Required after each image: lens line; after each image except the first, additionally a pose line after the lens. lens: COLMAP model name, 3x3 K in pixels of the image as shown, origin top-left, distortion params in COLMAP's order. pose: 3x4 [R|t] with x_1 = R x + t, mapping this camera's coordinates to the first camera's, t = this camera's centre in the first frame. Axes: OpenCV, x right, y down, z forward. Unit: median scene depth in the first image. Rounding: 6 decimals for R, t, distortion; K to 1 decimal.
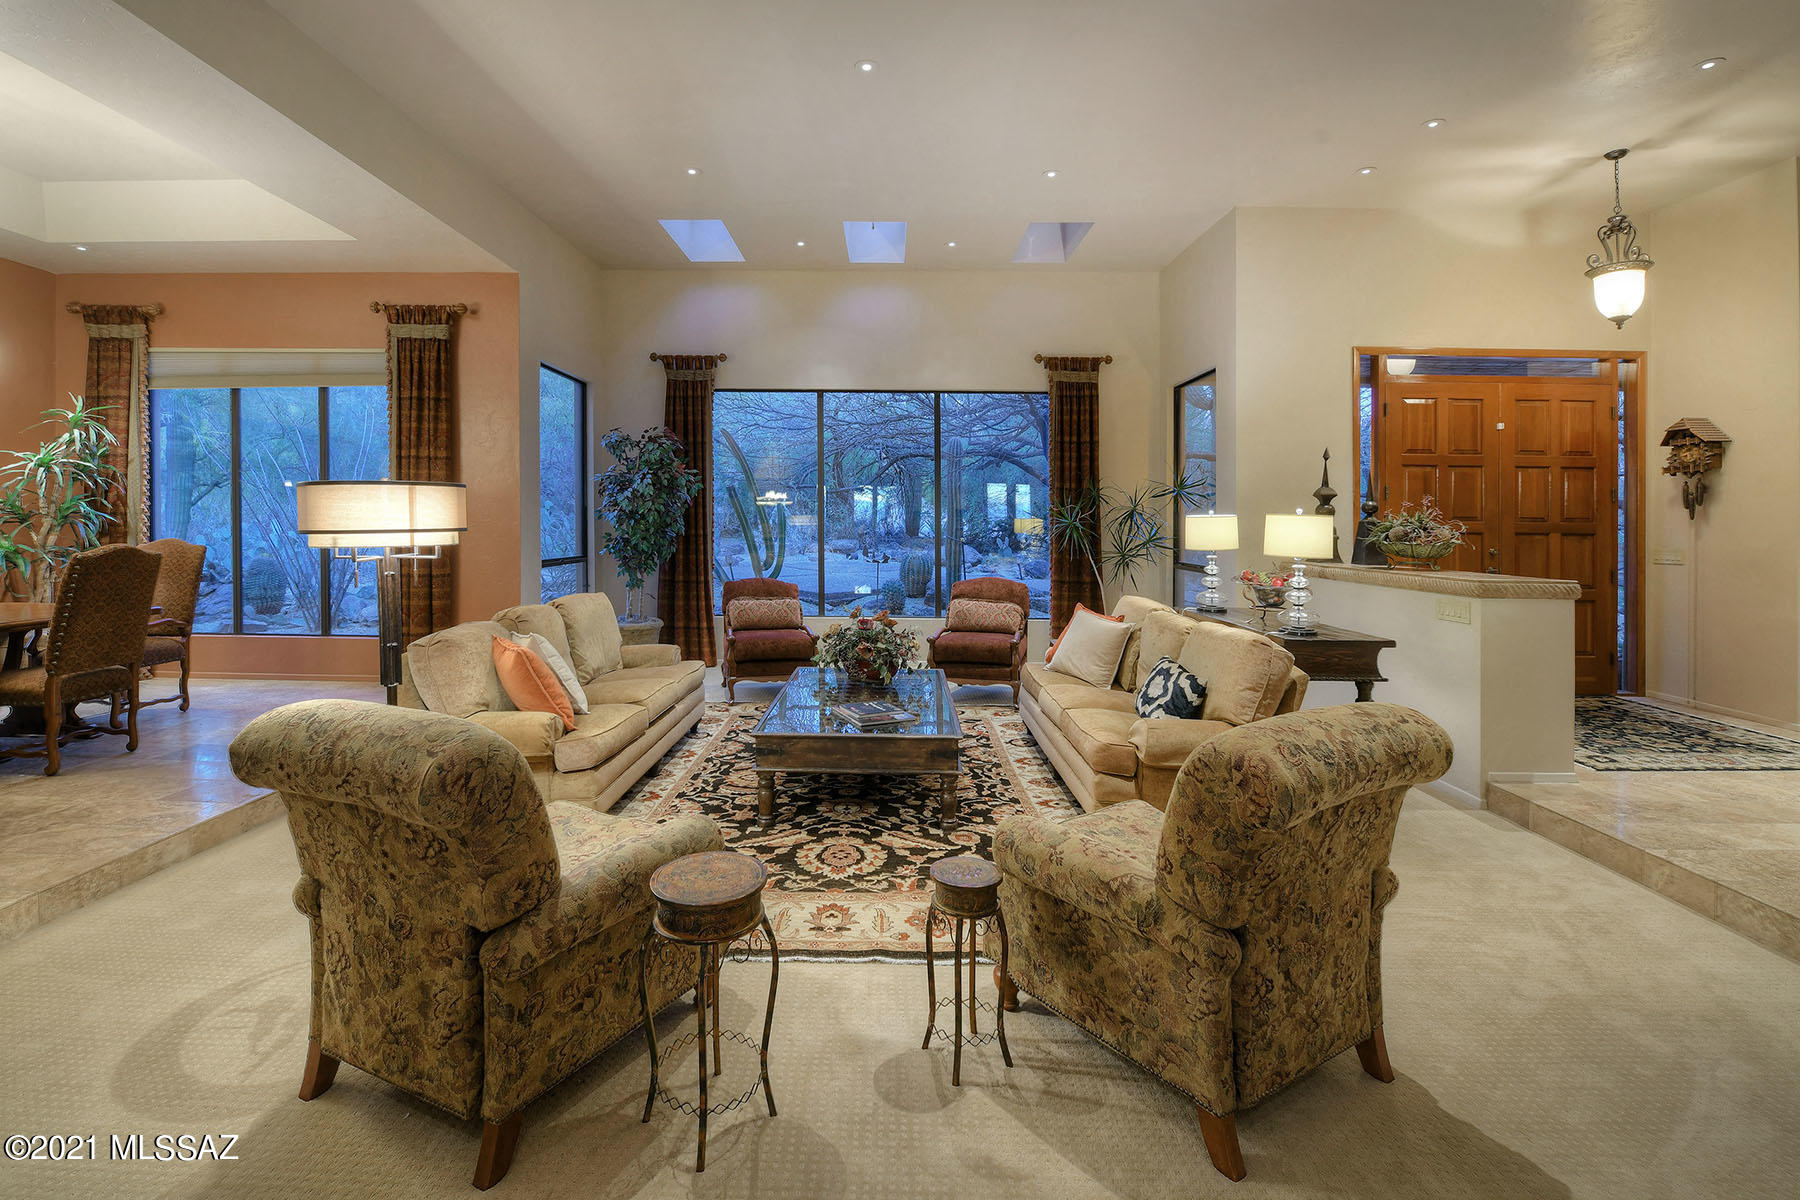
lens RADIAL K [[812.9, 0, 876.2], [0, 812.9, 540.3], [0, 0, 1]] dist [-0.038449, 0.001061]
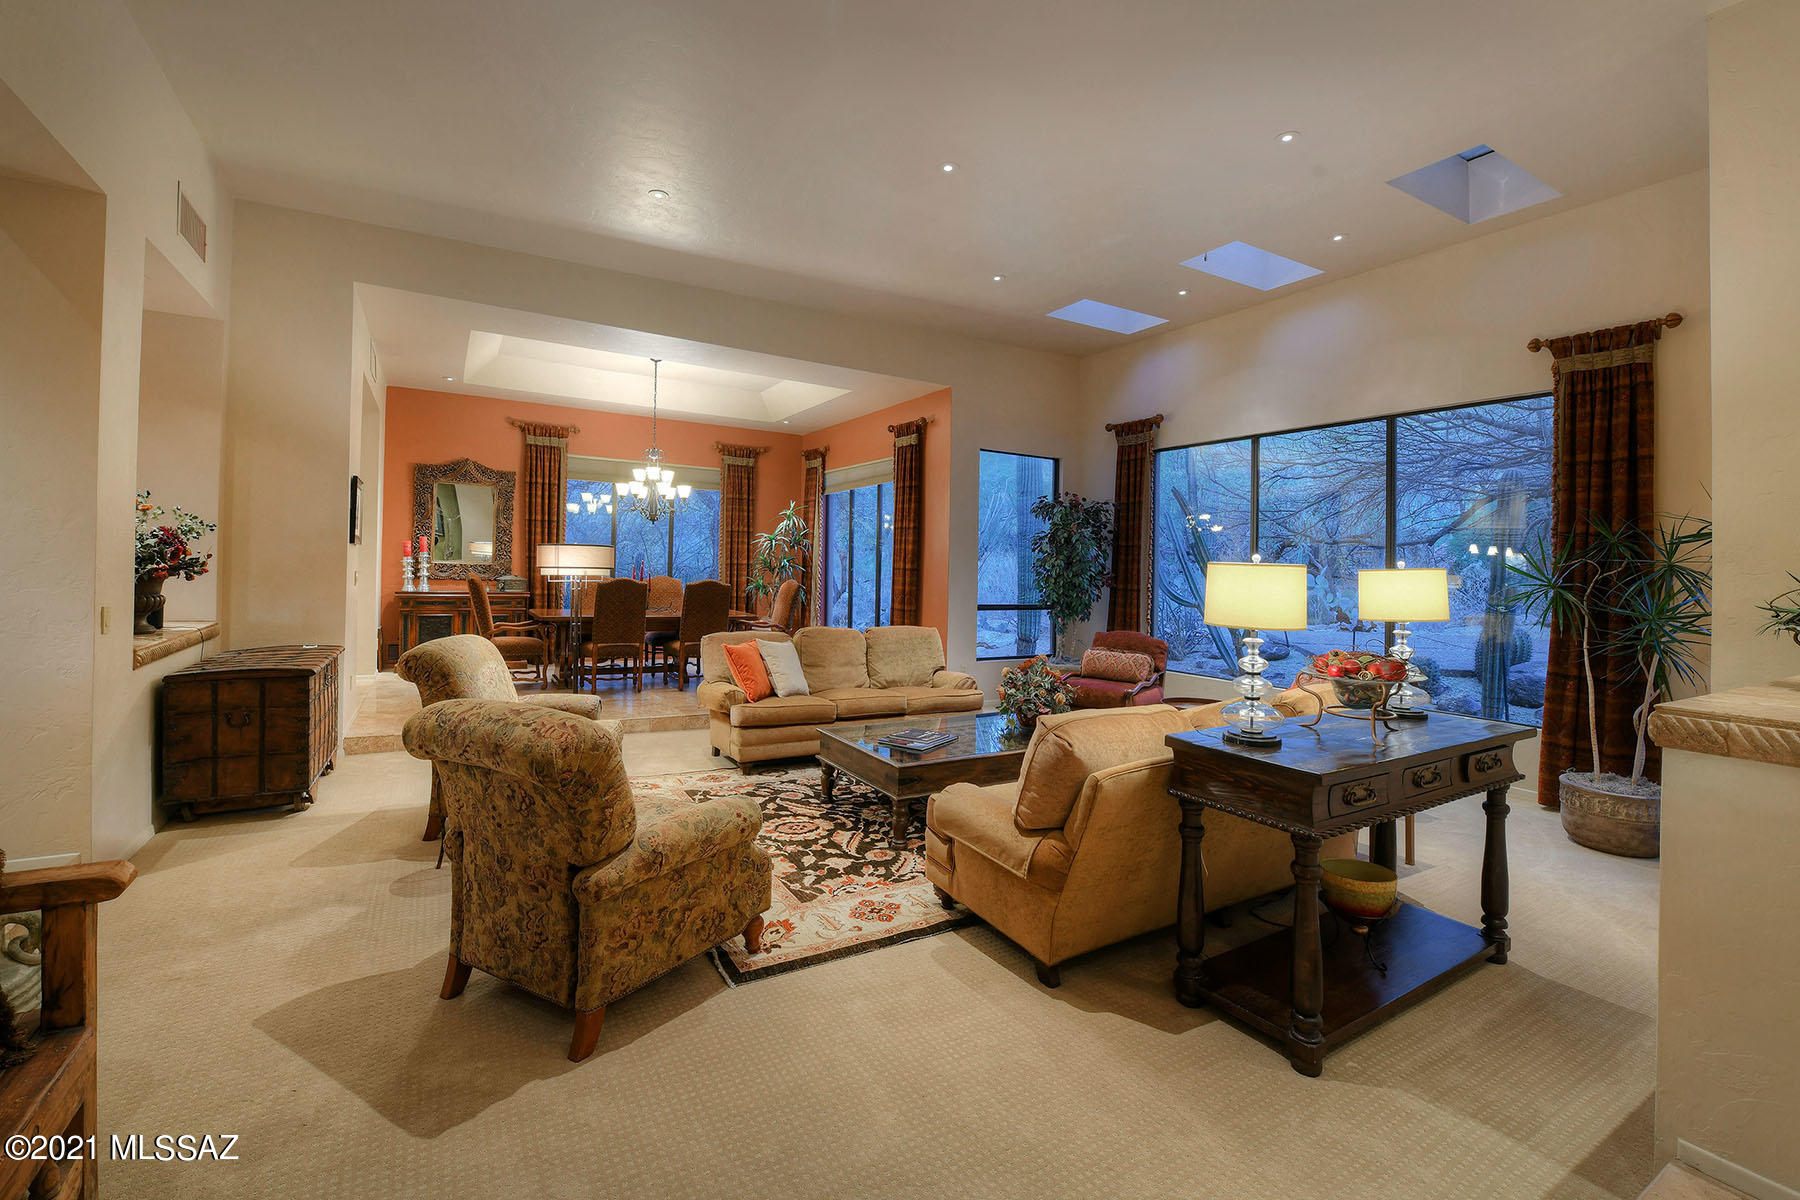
lens RADIAL K [[767.3, 0, 864.5], [0, 767.3, 562.1], [0, 0, 1]] dist [0.003778, -0.001309]
pose [[0.500449, -0.002929, -0.865761, 0.621950], [-0.042531, 0.998704, -0.027963, -0.001372], [0.864721, 0.050815, 0.499676, 0.268706]]
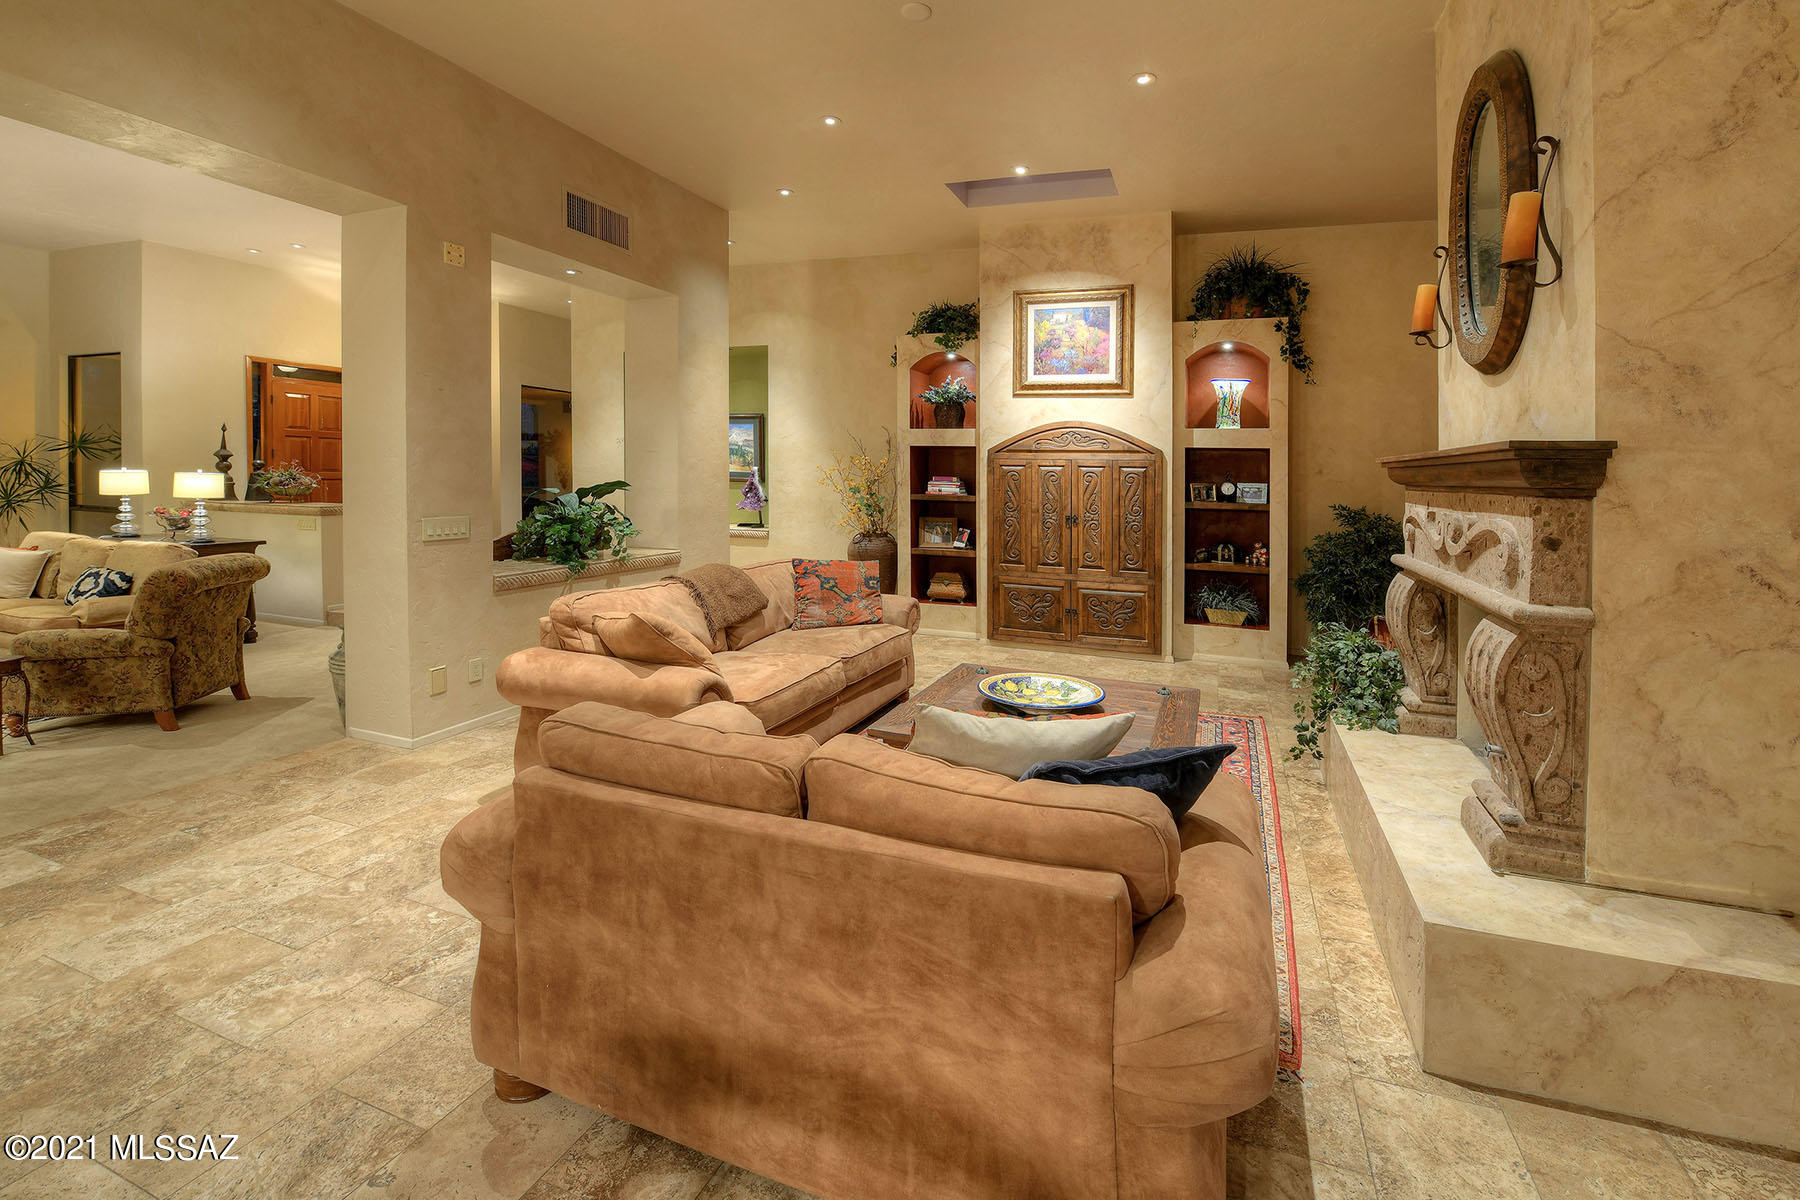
lens RADIAL K [[767.3, 0, 930.7], [0, 767.3, 486.0], [0, 0, 1]] dist [0.003778, -0.001309]
pose [[0.326533, -0.015202, 0.945064, -0.329662], [0.003818, 0.999884, 0.014765, -0.014213], [-0.945178, -0.001213, 0.326553, -0.644576]]
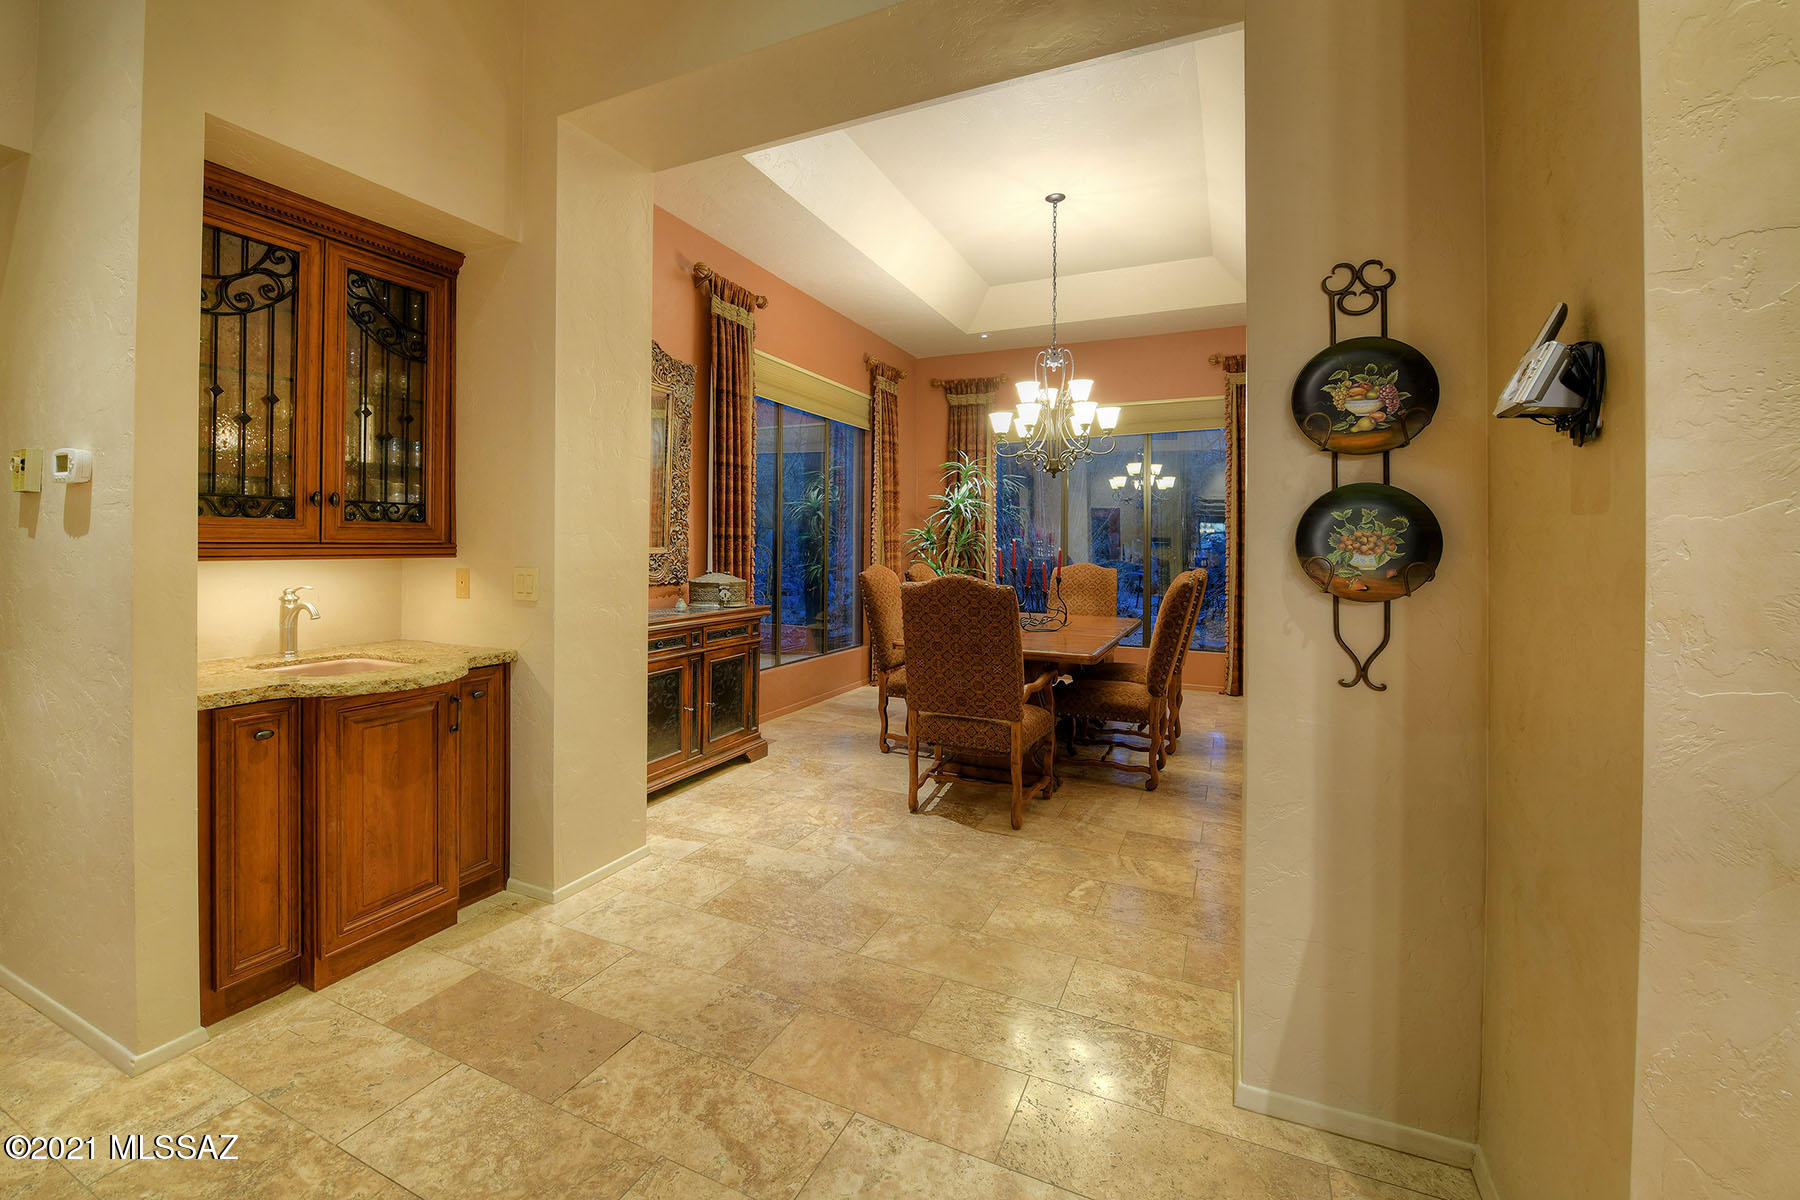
lens RADIAL K [[767.3, 0, 832.0], [0, 767.3, 534.5], [0, 0, 1]] dist [0.003778, -0.001309]
pose [[0.901865, -0.009441, -0.431915, -0.683971], [-0.008645, 0.999167, -0.039891, 0.003139], [0.431931, 0.039711, 0.901032, -0.213998]]
